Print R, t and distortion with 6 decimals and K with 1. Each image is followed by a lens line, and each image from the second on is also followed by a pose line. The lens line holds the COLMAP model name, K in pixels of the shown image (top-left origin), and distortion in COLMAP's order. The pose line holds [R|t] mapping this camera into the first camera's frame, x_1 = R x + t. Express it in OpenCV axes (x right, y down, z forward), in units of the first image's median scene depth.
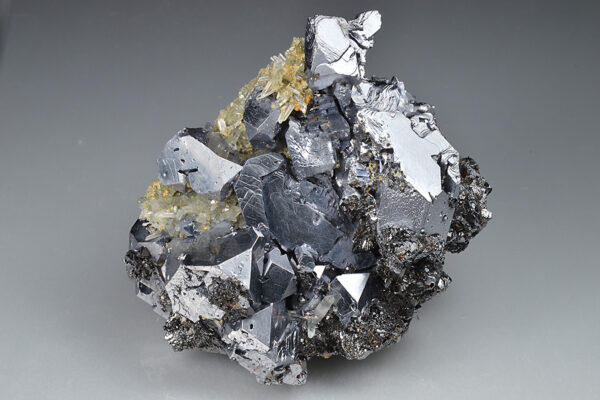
lens RADIAL K [[1802.2, 0, 299.9], [0, 1802.2, 199.4], [0, 0, 1]] dist [-0.023097, 0.000000]
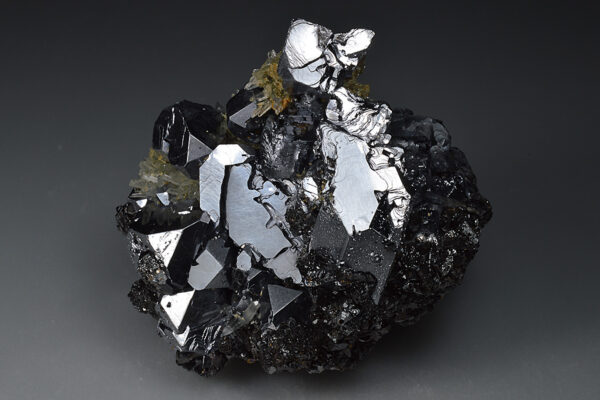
lens RADIAL K [[1802.2, 0, 299.9], [0, 1802.2, 200.6], [0, 0, 1]] dist [-0.023097, 0.000000]
pose [[0.849537, 0.275221, -0.450045, 0.466113], [-0.273400, 0.959308, 0.070568, -0.075076], [0.451153, 0.063092, 0.890213, 0.137041]]
